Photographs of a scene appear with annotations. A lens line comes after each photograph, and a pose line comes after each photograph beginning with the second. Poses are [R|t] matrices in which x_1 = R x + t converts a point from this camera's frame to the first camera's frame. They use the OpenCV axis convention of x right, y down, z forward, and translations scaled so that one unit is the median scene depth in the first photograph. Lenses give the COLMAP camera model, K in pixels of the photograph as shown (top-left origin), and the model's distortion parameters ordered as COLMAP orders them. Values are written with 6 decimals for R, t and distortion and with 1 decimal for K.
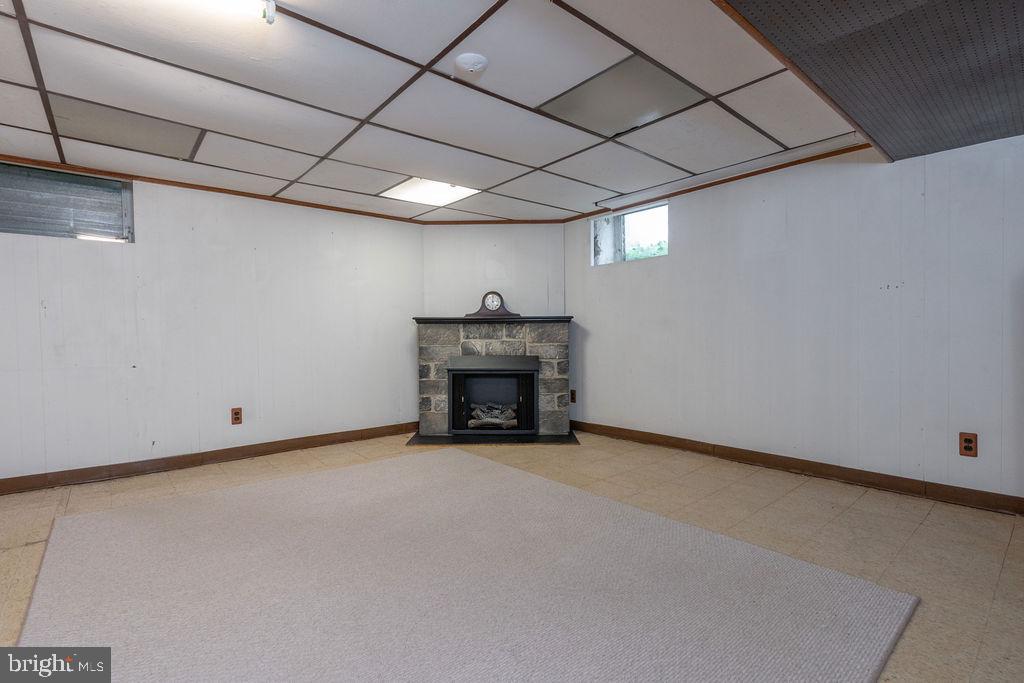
lens RADIAL K [[479.9, 0, 512.0], [0, 479.9, 341.5], [0, 0, 1]] dist [-0.004520, -0.000701]
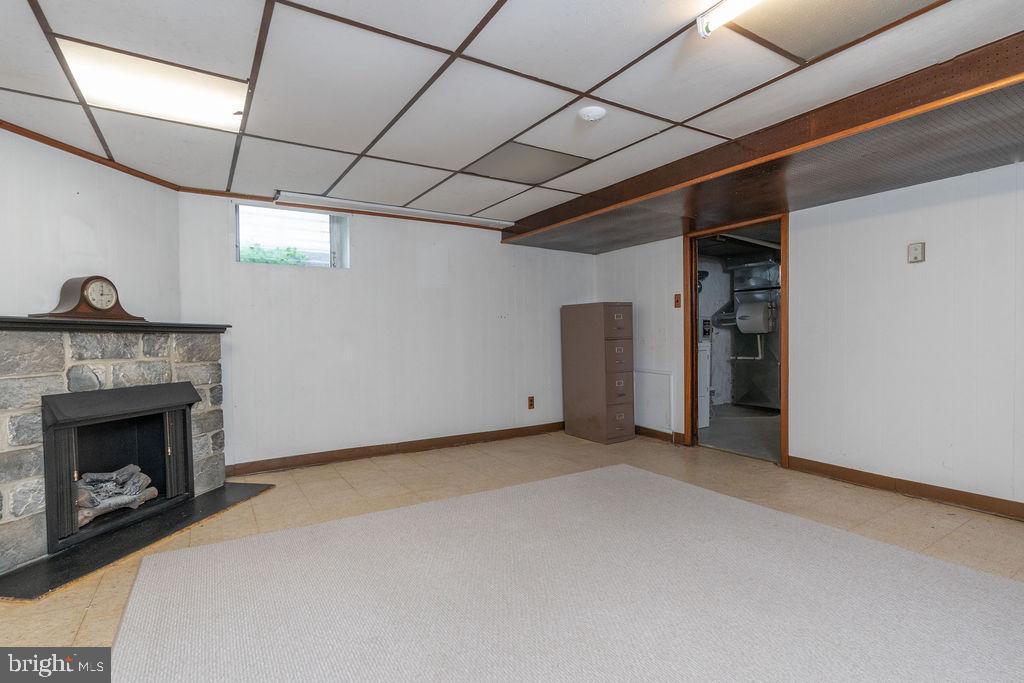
lens RADIAL K [[479.9, 0, 512.0], [0, 479.9, 341.5], [0, 0, 1]] dist [-0.004520, -0.000701]
pose [[0.151755, 0.002893, 0.988414, -0.544267], [0.026450, 0.999626, -0.006986, -0.009927], [-0.988064, 0.027204, 0.151621, 0.445532]]
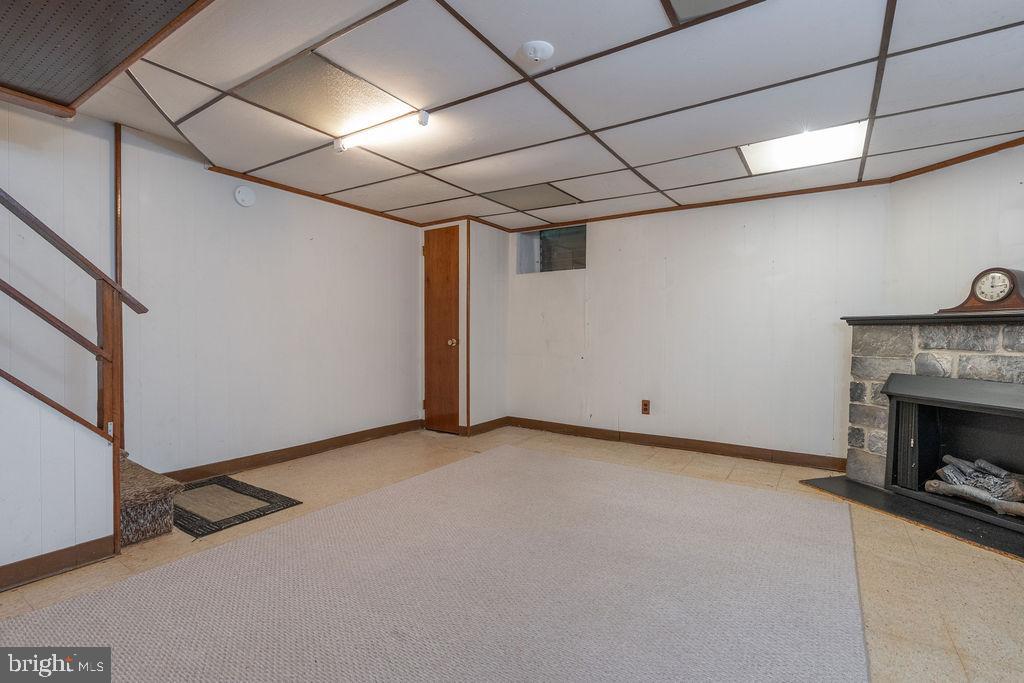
lens RADIAL K [[479.9, 0, 512.0], [0, 479.9, 341.5], [0, 0, 1]] dist [-0.004520, -0.000701]
pose [[0.279171, 0.028251, -0.959826, 0.356857], [-0.028934, 0.999361, 0.020999, -0.013123], [0.959805, 0.021909, 0.279810, 0.303957]]
